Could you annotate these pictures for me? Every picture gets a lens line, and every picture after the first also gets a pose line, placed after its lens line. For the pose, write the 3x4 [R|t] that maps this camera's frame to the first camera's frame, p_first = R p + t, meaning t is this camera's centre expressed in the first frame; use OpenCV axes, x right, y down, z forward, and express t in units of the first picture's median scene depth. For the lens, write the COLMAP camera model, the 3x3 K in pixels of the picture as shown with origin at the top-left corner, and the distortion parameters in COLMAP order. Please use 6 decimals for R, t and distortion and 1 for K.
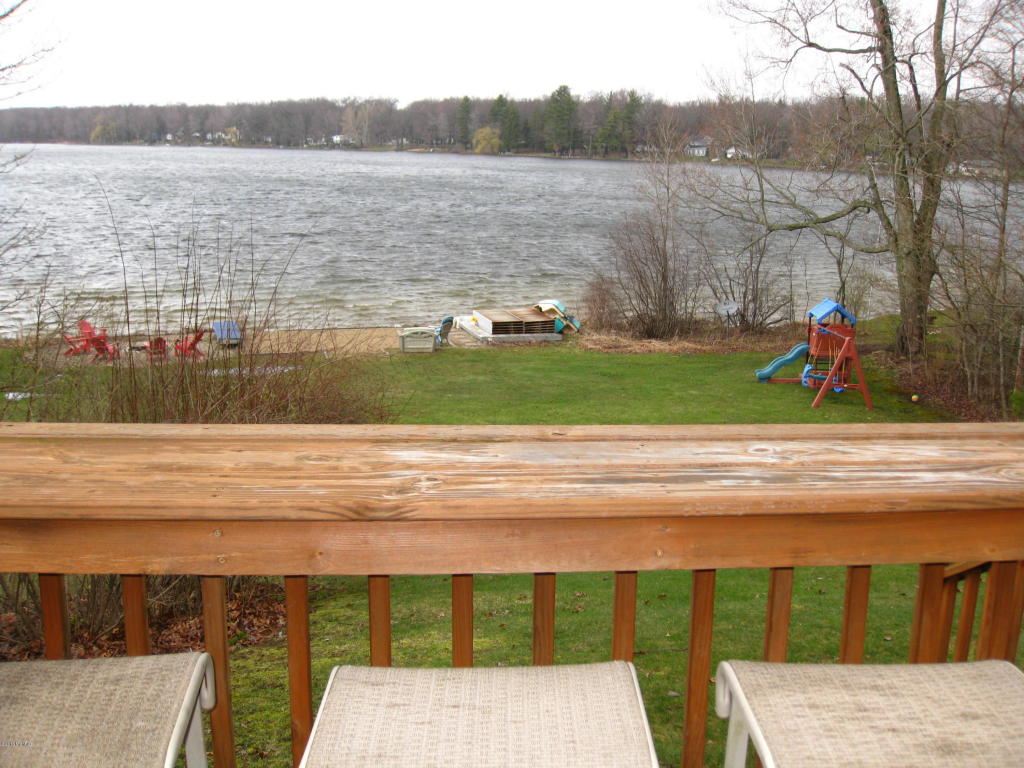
lens RADIAL K [[1138.4, 0, 512.0], [0, 1138.4, 384.0], [0, 0, 1]] dist [-0.158078, 0.090932]
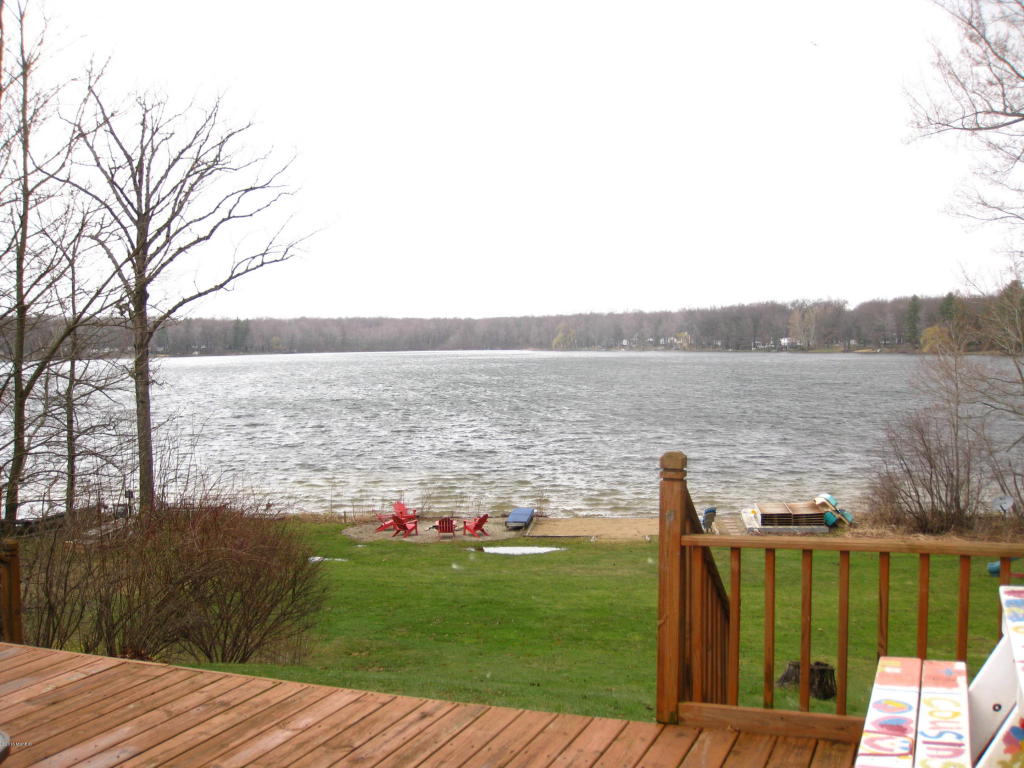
lens RADIAL K [[1138.4, 0, 512.0], [0, 1138.4, 384.0], [0, 0, 1]] dist [-0.158078, 0.090932]
pose [[0.920292, -0.019219, -0.390759, 0.172977], [-0.050289, 0.984696, -0.166867, 0.012290], [0.387986, 0.173217, 0.905242, -0.049707]]
